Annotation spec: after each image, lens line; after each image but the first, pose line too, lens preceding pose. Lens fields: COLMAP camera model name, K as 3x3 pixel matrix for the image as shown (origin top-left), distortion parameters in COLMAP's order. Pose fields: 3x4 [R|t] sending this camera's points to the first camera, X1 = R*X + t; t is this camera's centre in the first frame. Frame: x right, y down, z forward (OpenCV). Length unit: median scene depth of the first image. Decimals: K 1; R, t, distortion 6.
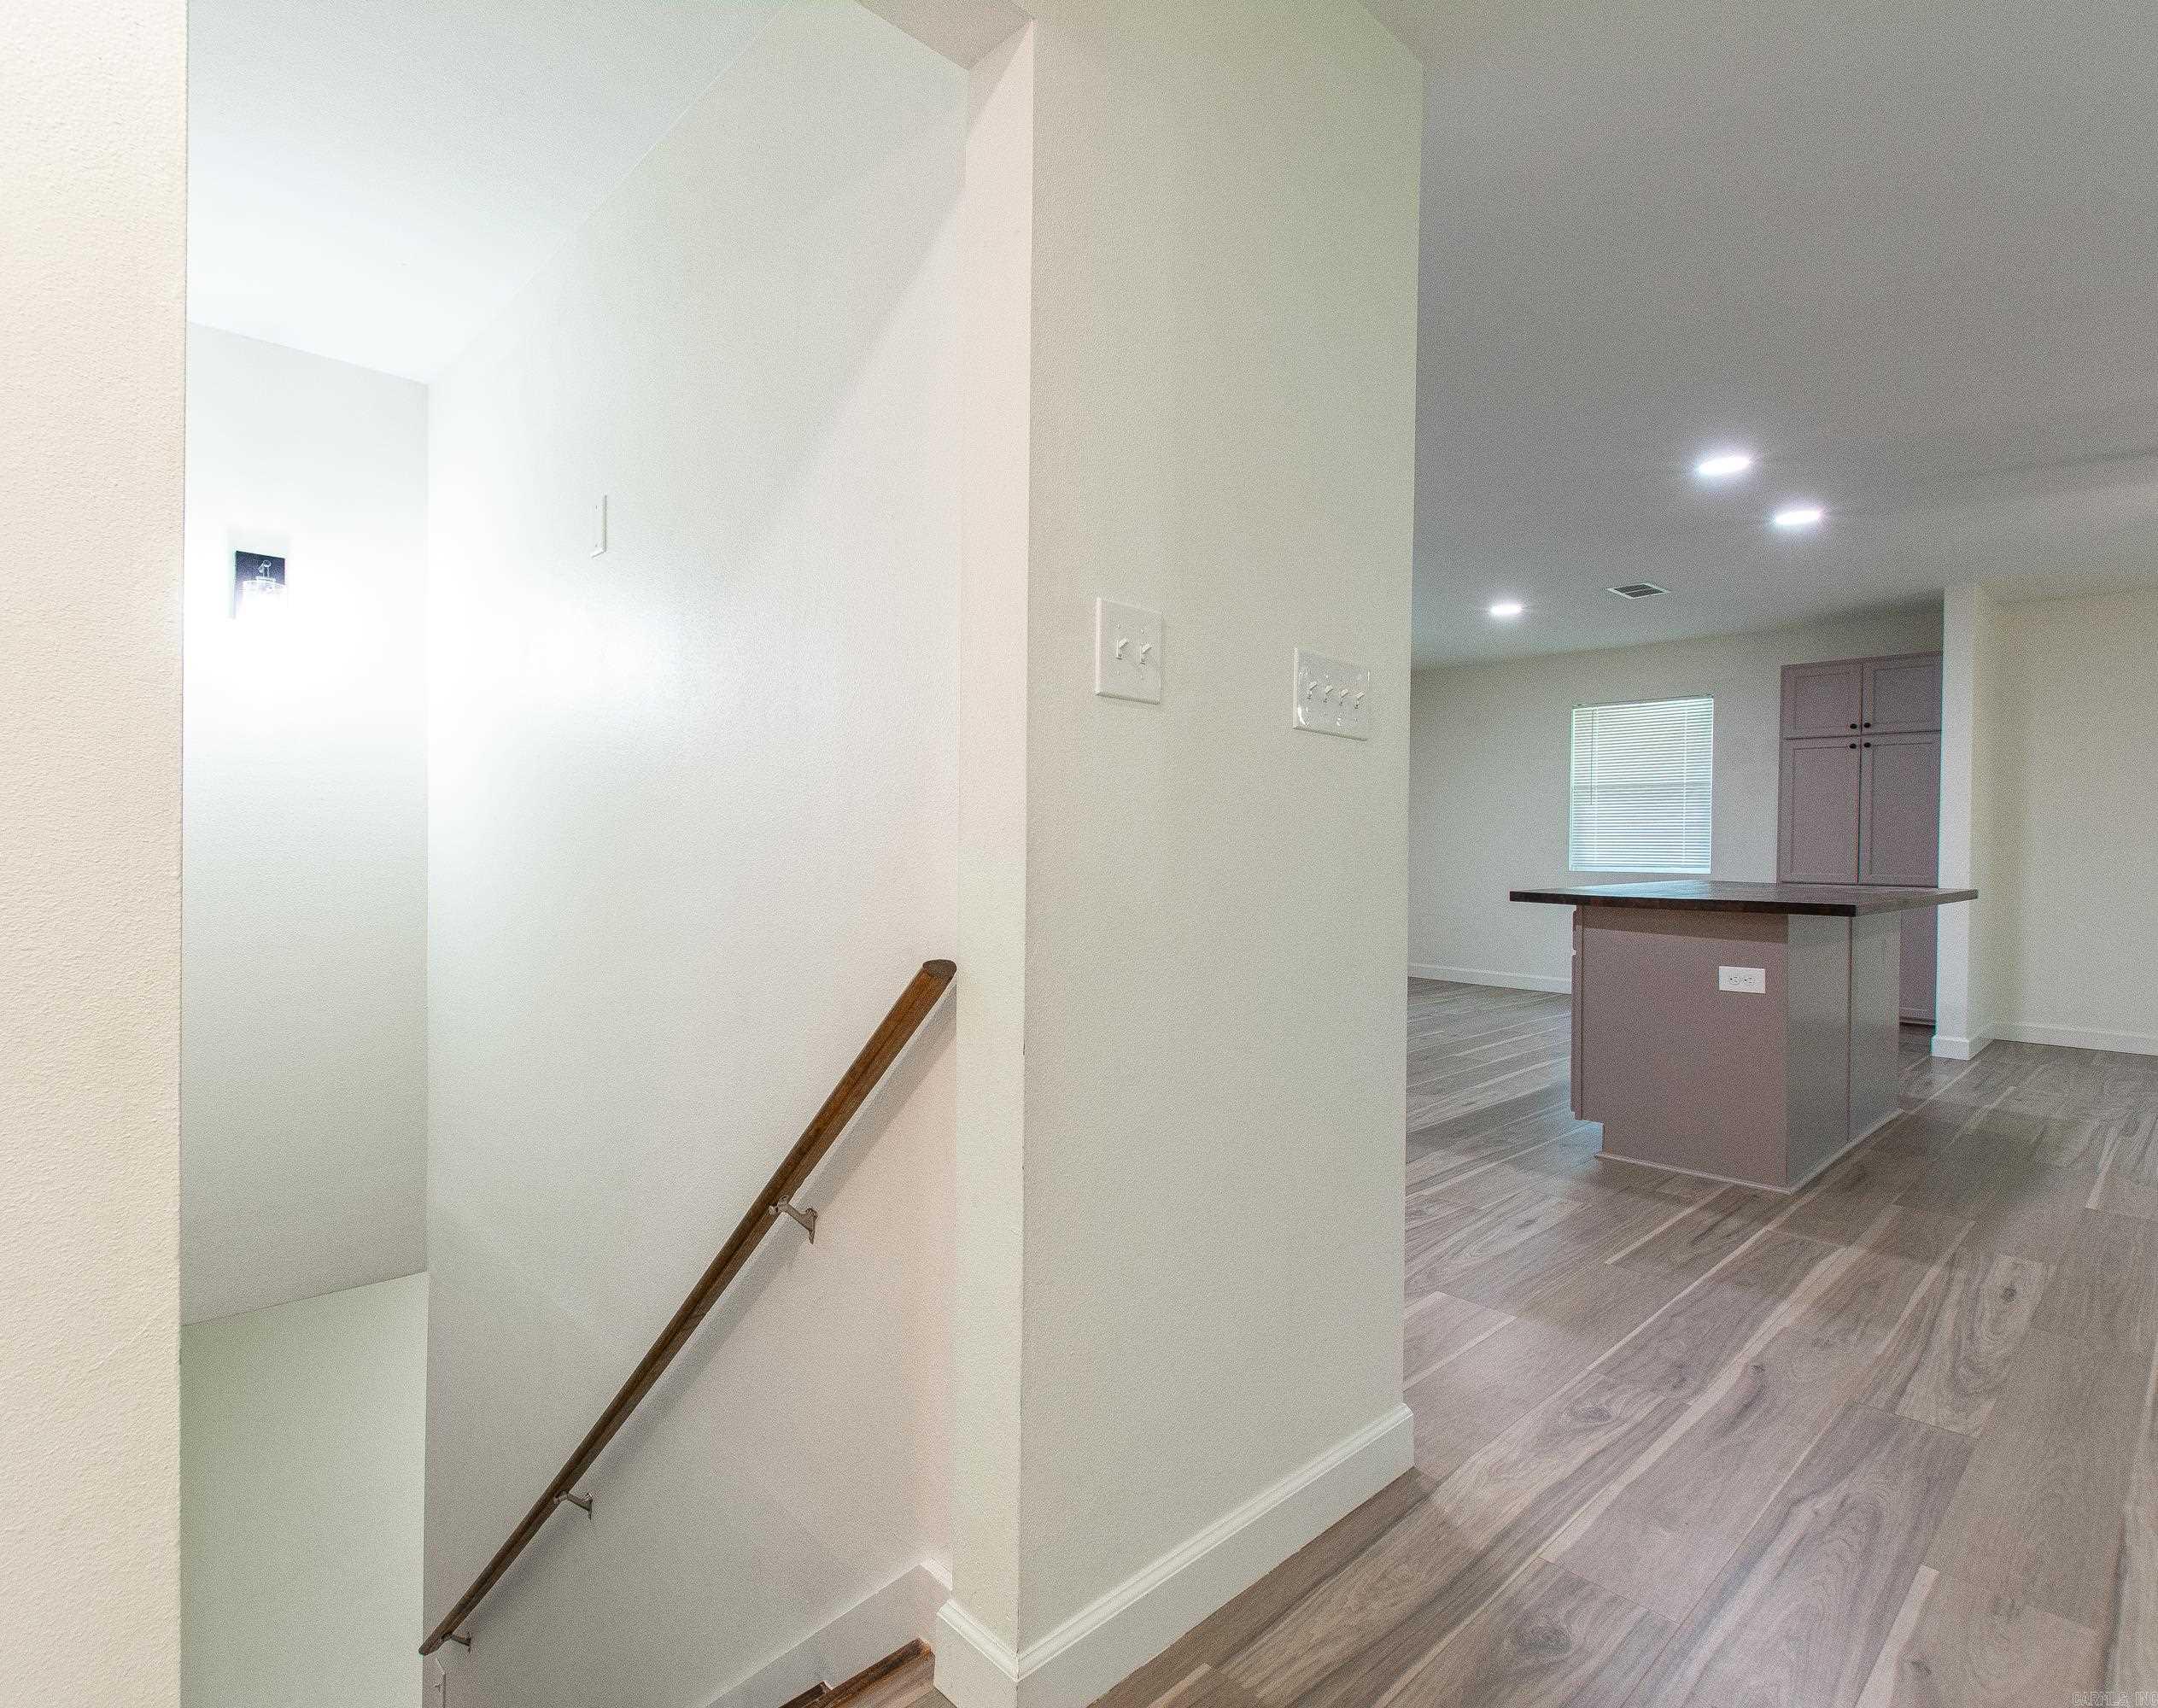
lens RADIAL K [[1111.7, 0, 933.8], [0, 1111.7, 839.0], [0, 0, 1]] dist [-0.001690, -0.002300]
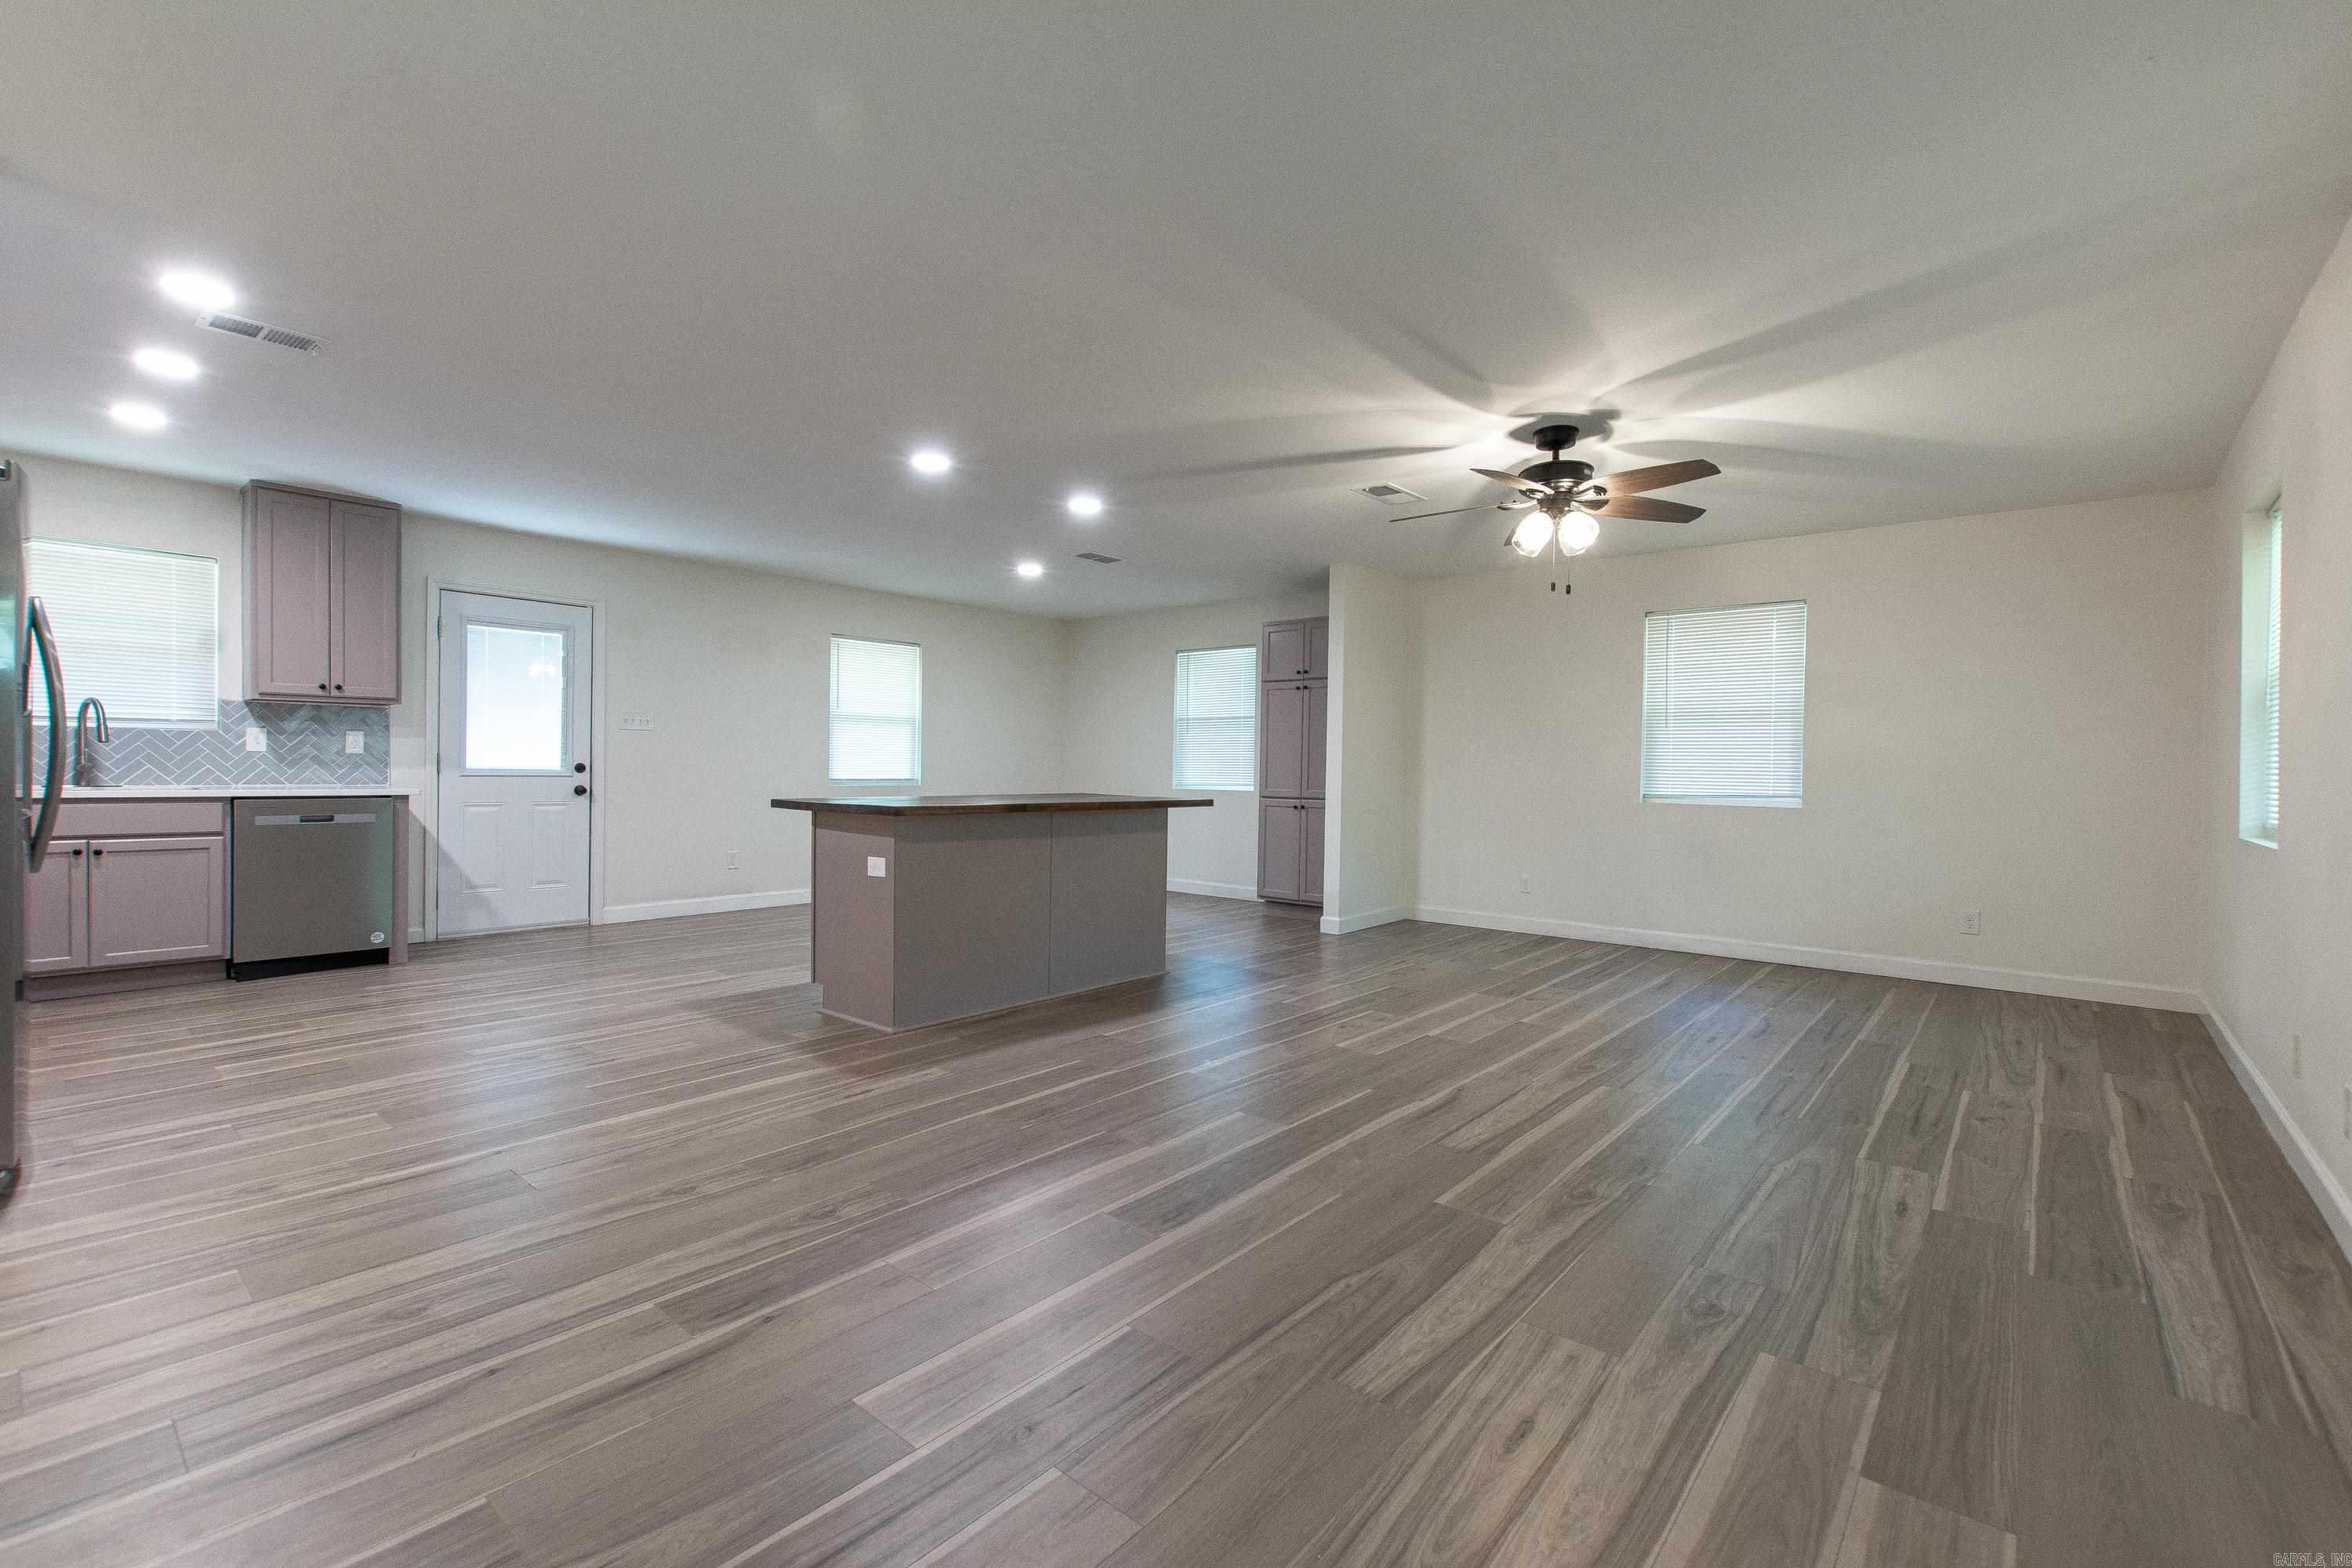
lens RADIAL K [[1022.6, 0, 1185.6], [0, 1022.6, 777.1], [0, 0, 1]] dist [0.003966, -0.002408]
pose [[0.985296, 0.001496, 0.170852, 0.513895], [-0.003344, 0.999939, 0.010528, 0.005737], [-0.170825, -0.010945, 0.985241, -0.128514]]
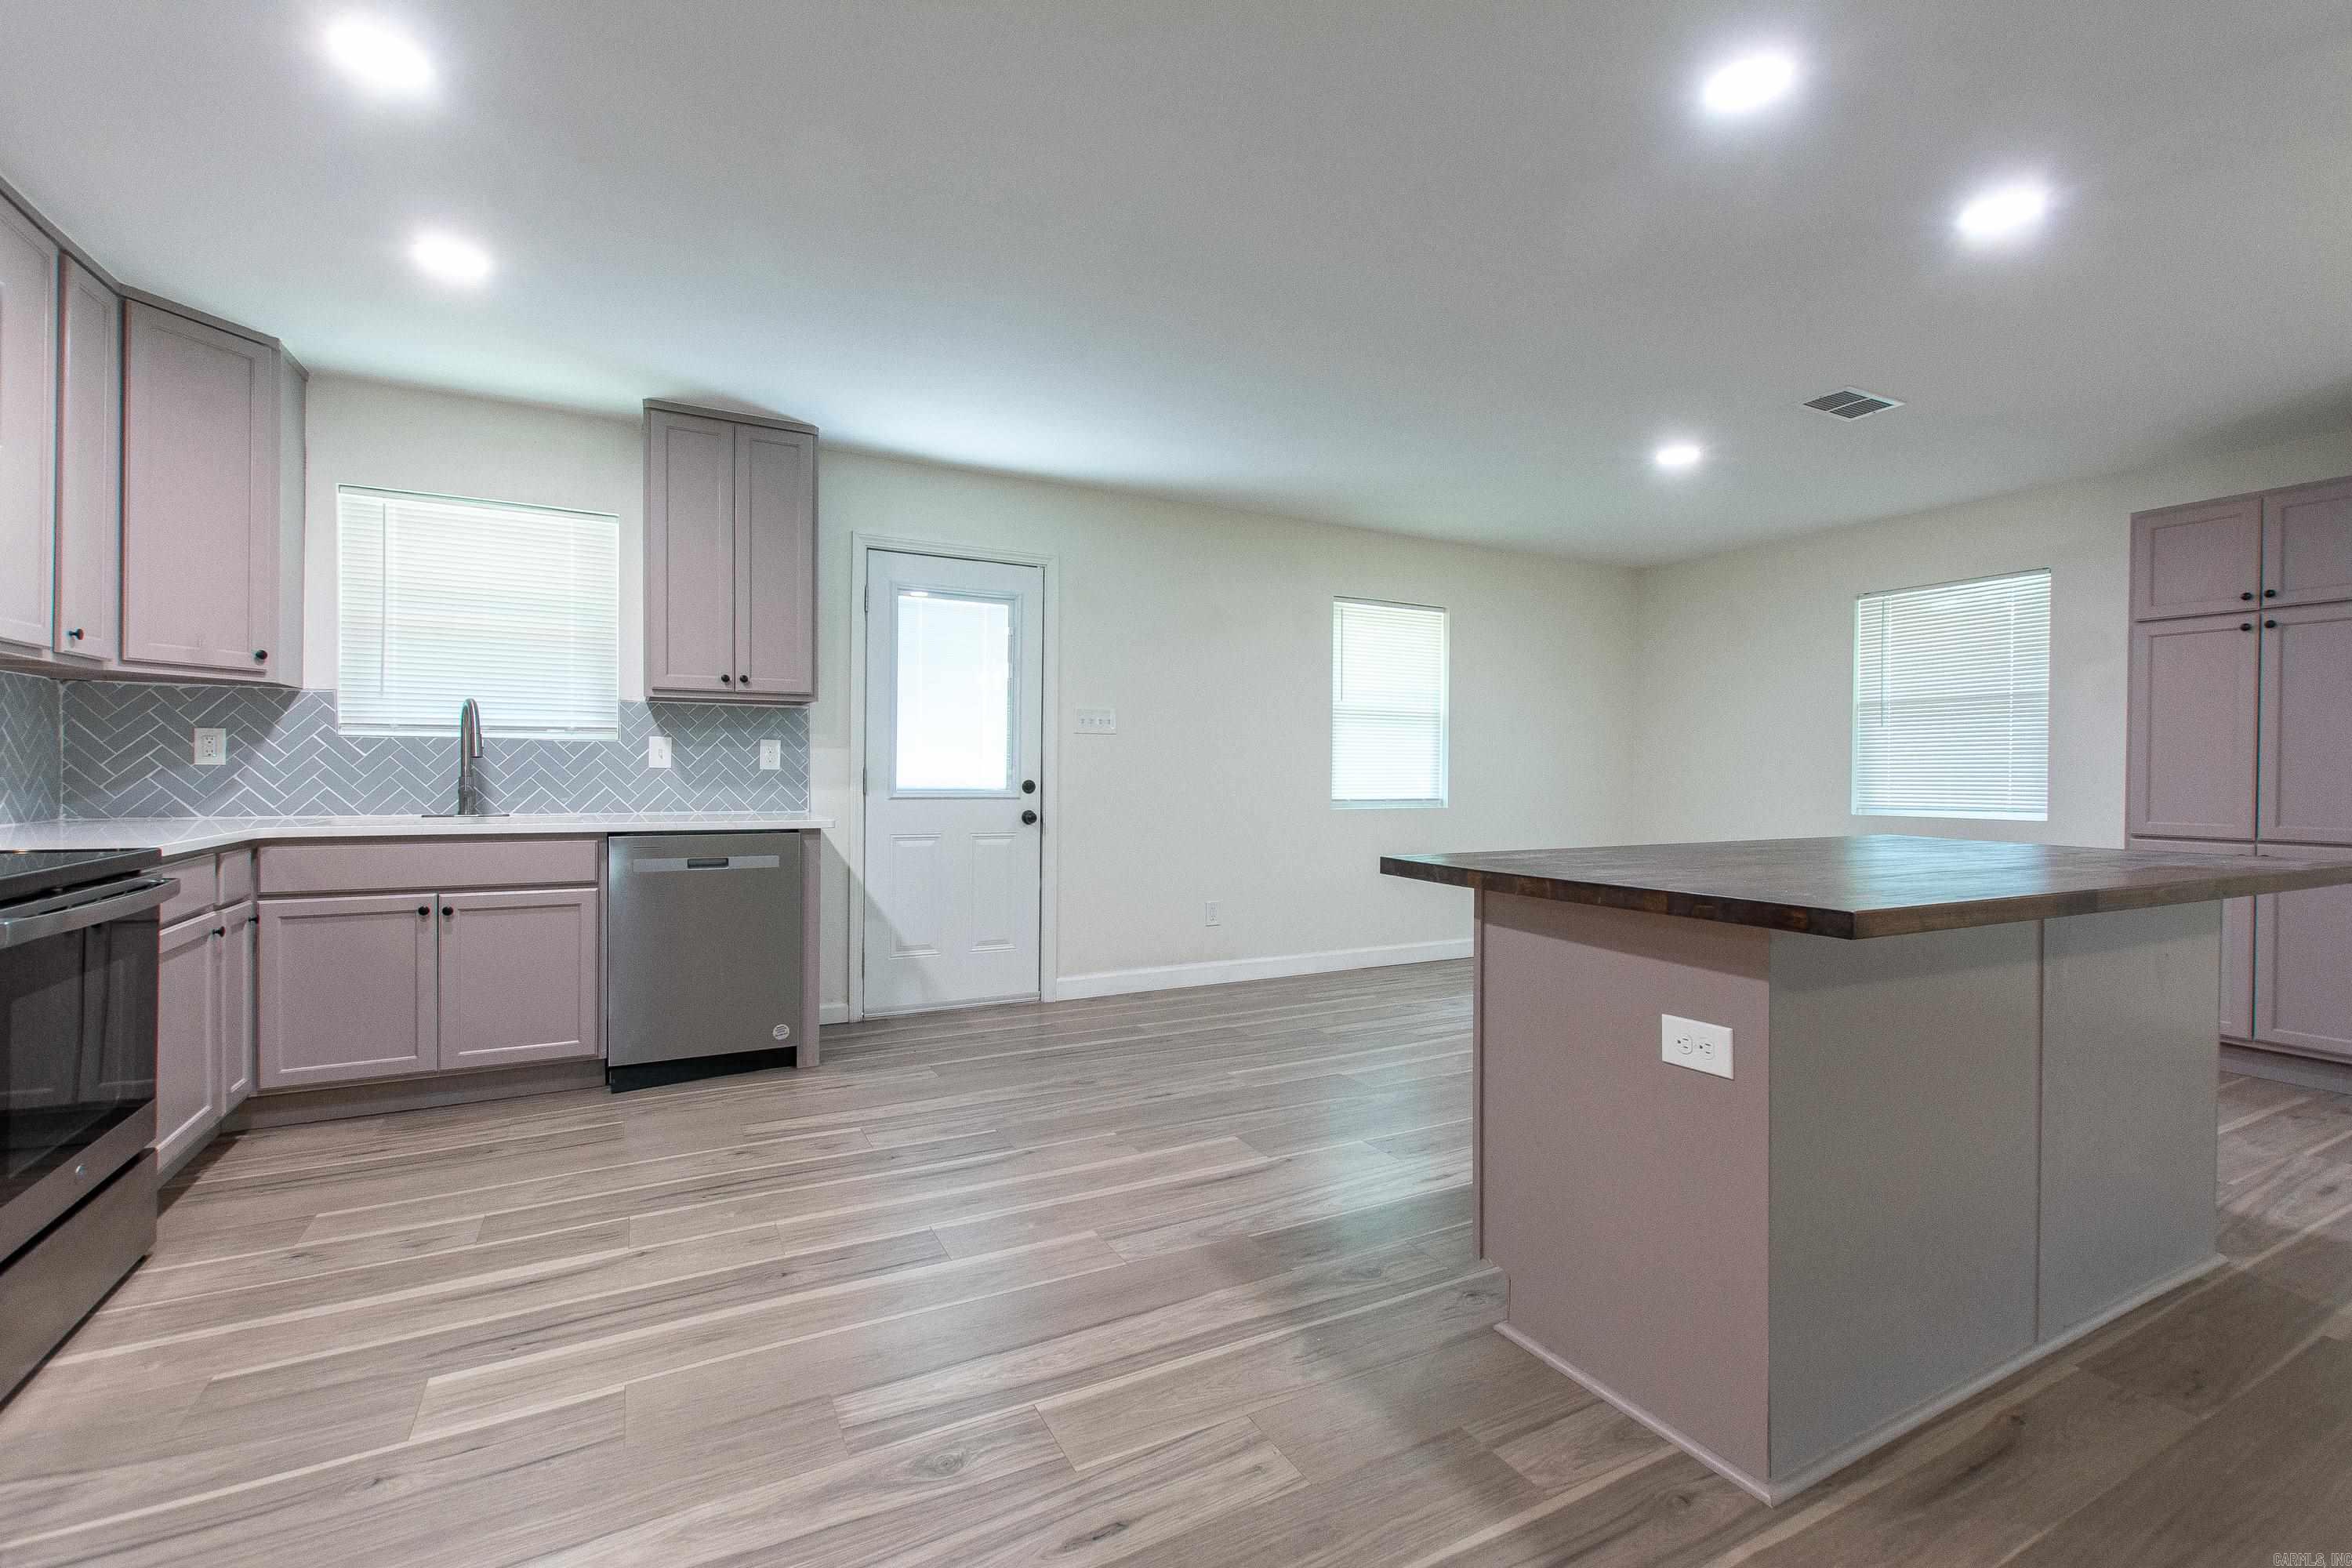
lens RADIAL K [[1022.6, 0, 1176.0], [0, 1022.6, 773.0], [0, 0, 1]] dist [0.003966, -0.002408]
pose [[0.977823, -0.003329, -0.209405, 0.348141], [0.002605, 0.999990, -0.003732, 0.002079], [0.209415, 0.003103, 0.977822, 0.288857]]
